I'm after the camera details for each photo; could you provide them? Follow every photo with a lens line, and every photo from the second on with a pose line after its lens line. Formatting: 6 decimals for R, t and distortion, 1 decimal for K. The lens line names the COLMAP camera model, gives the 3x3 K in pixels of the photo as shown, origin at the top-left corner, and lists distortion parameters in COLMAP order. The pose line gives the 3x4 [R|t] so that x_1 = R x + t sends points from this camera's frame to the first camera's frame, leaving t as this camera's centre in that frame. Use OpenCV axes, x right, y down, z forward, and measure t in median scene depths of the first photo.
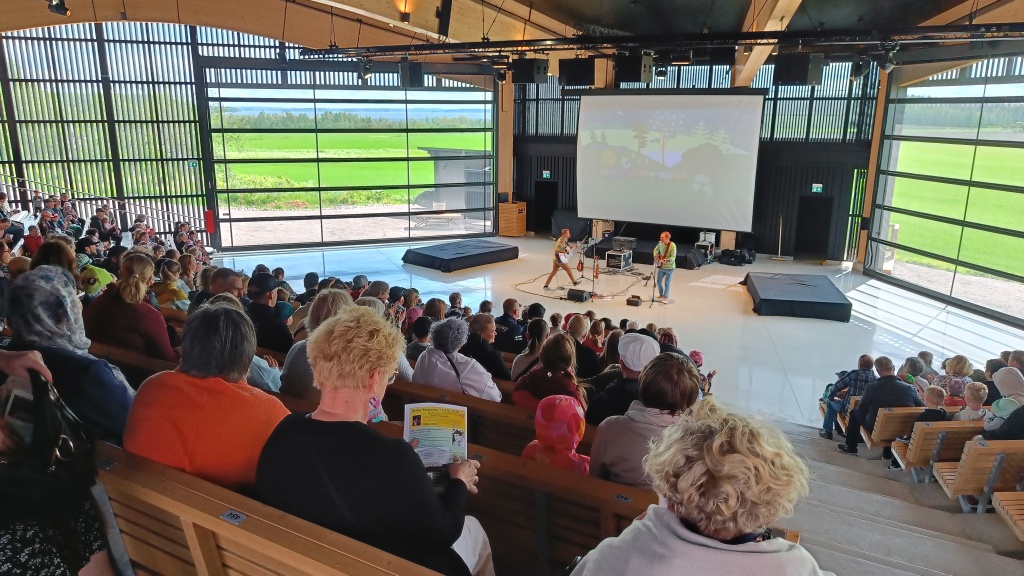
lens RADIAL K [[708.4, 0, 512.0], [0, 708.4, 288.0], [0, 0, 1]] dist [0.019260, -0.004621]
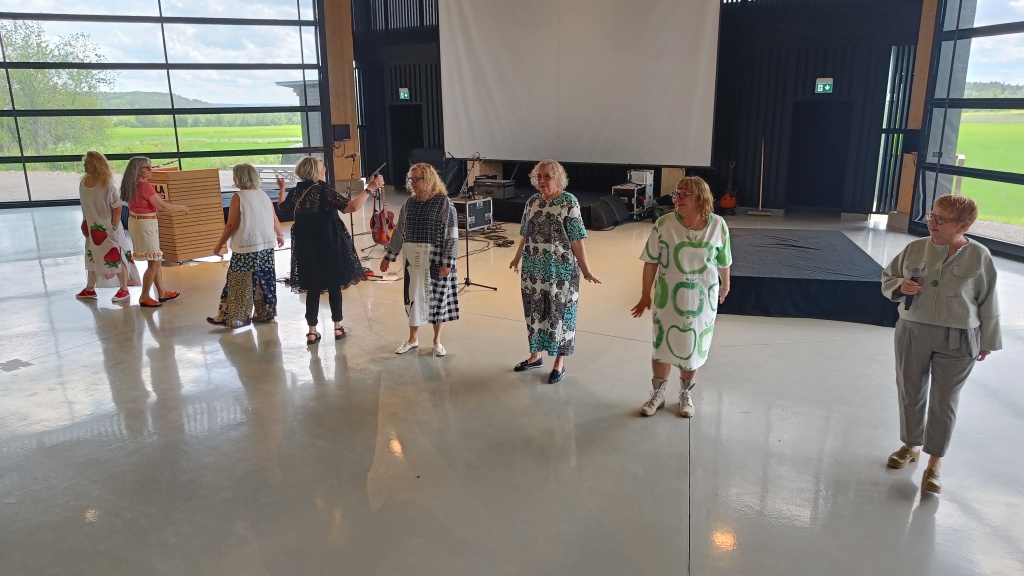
lens RADIAL K [[708.4, 0, 512.0], [0, 708.4, 288.0], [0, 0, 1]] dist [0.019260, -0.004621]
pose [[0.999559, -0.016502, -0.024673, 0.177472], [0.016944, 0.999698, 0.017809, 0.007162], [0.024372, -0.018219, 0.999537, 0.392268]]
